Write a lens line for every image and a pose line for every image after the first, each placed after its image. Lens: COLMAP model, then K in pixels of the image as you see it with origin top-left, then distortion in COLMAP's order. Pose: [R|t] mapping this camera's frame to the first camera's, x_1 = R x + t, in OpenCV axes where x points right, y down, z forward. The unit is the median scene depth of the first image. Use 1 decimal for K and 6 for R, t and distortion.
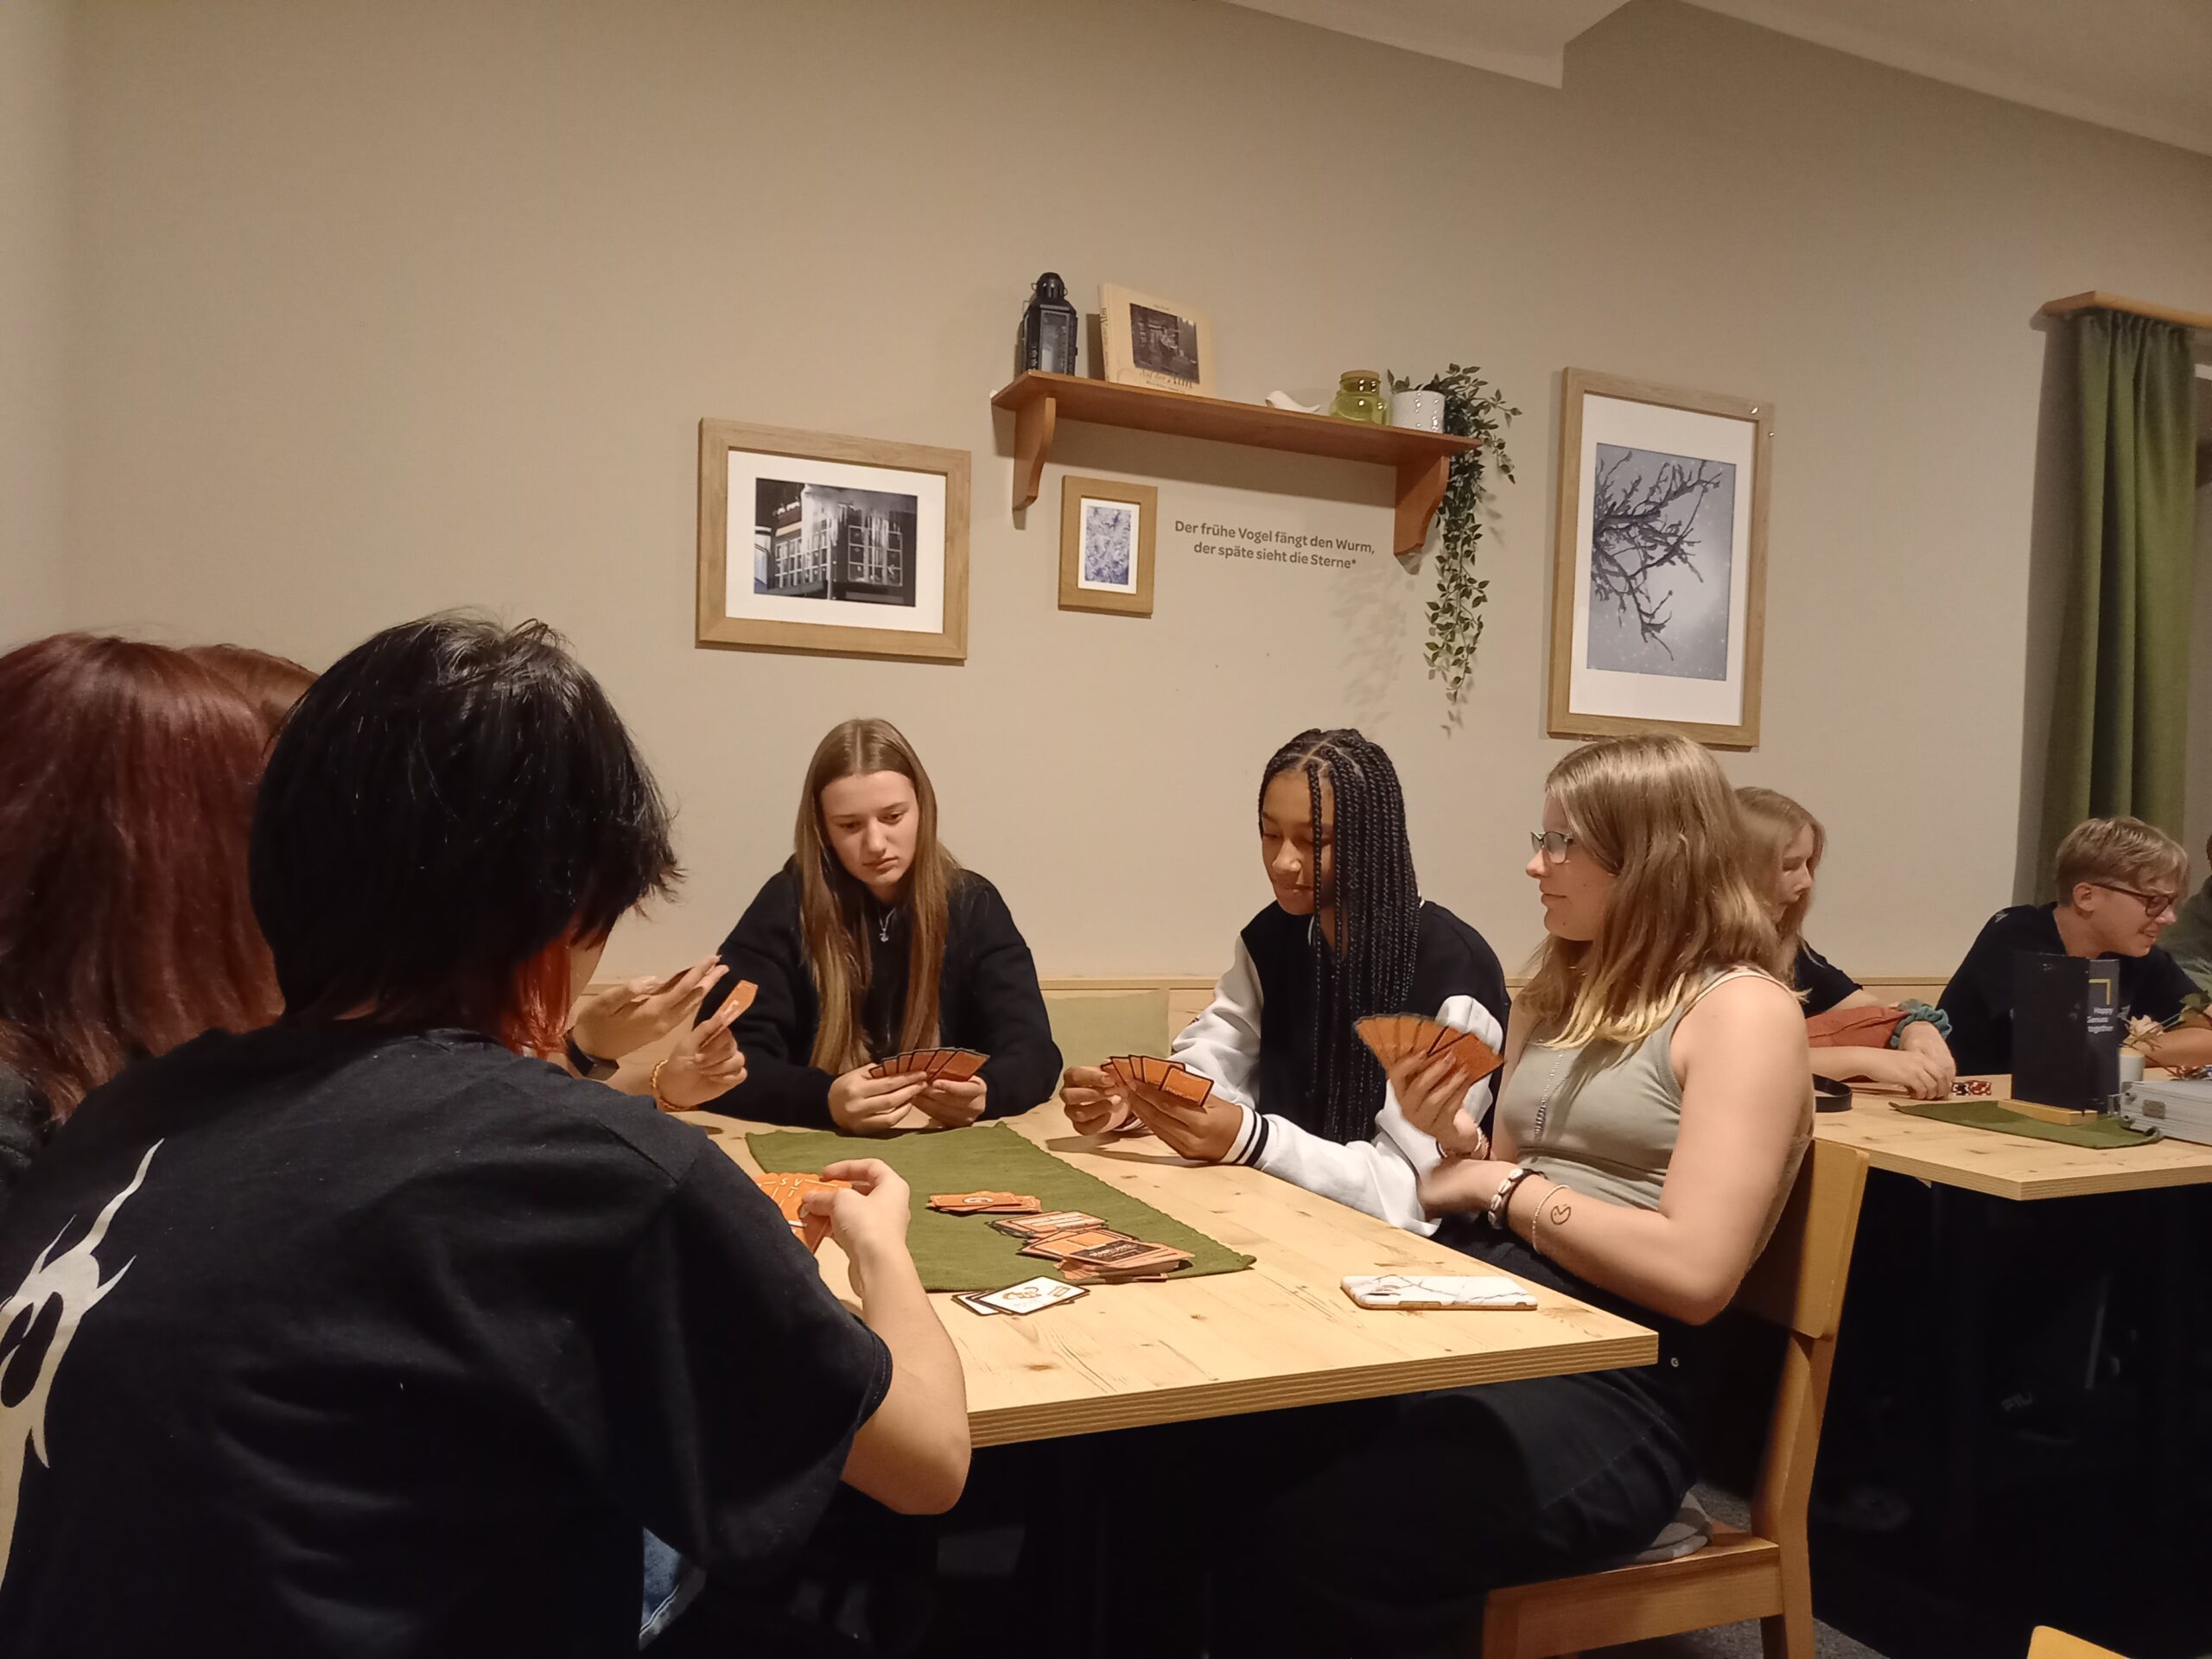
lens RADIAL K [[1613.8, 0, 1106.0], [0, 1613.8, 829.5], [0, 0, 1]] dist [0.001209, 0.000086]
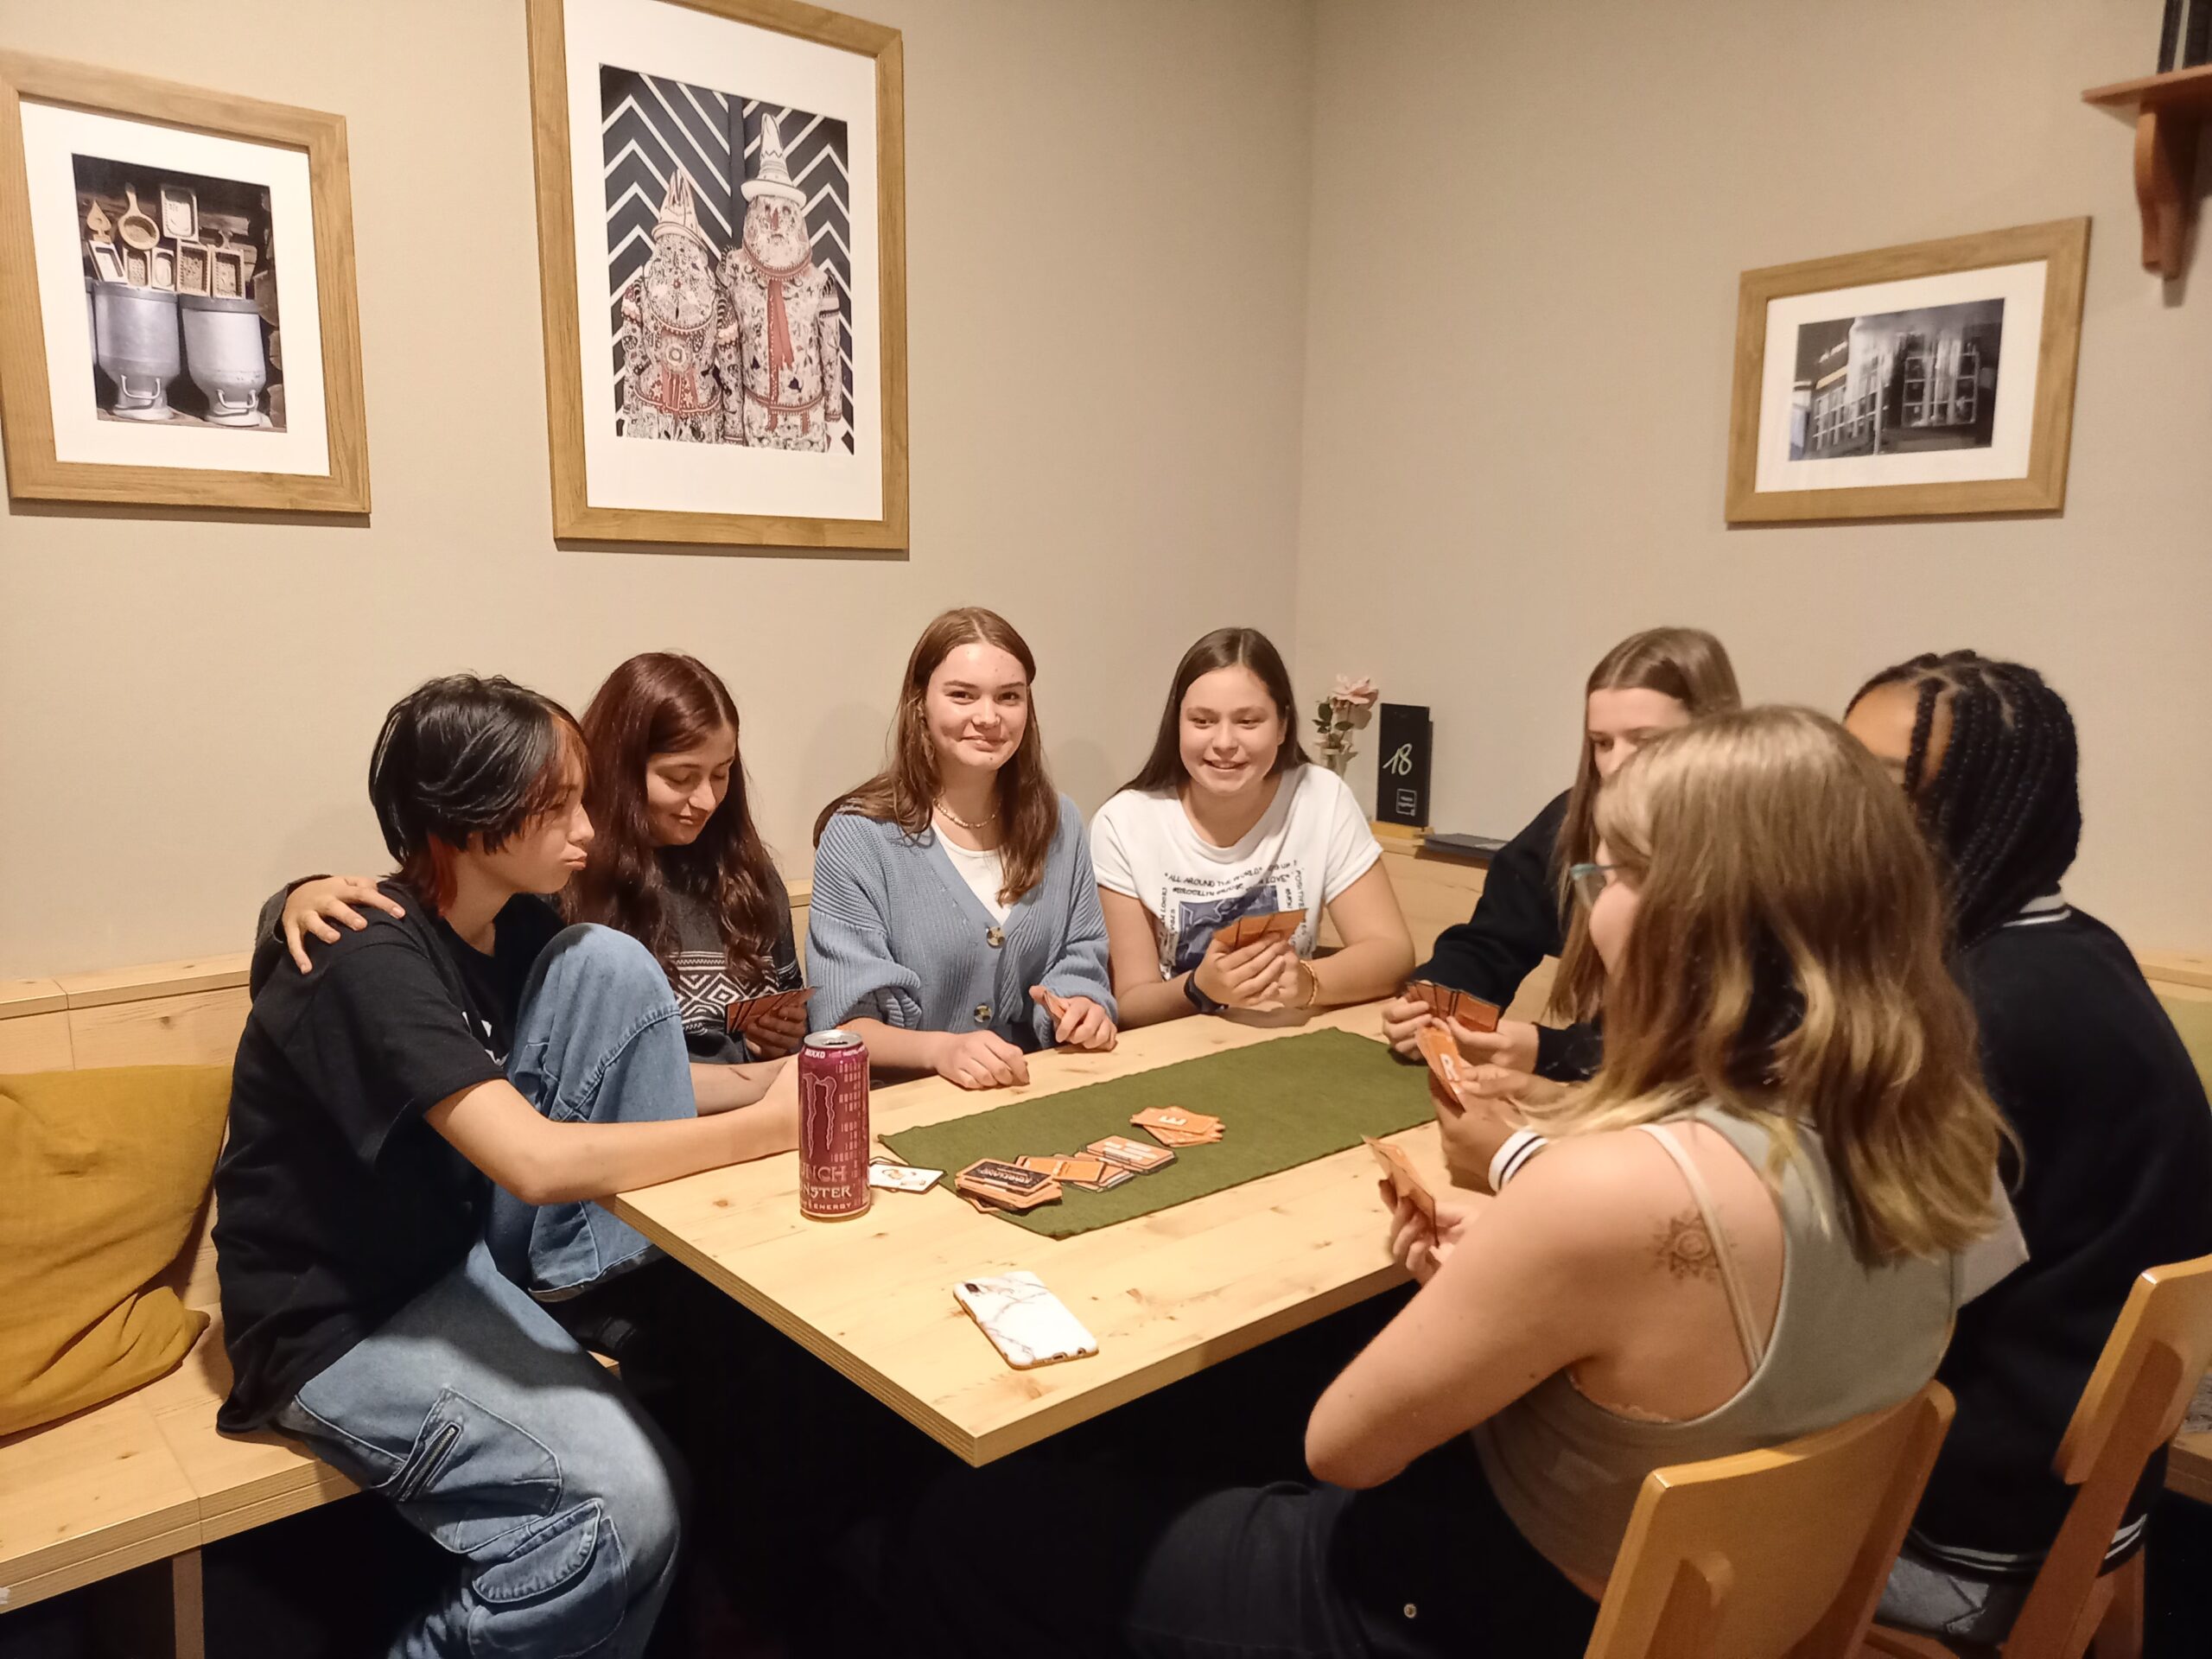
lens RADIAL K [[1574.9, 0, 1106.0], [0, 1574.9, 829.5], [0, 0, 1]] dist [-0.007969, -0.003571]
pose [[0.312520, 0.102367, -0.944379, 0.487787], [0.002215, 0.994095, 0.108490, -0.039649], [0.949909, -0.035997, 0.310448, 0.368510]]
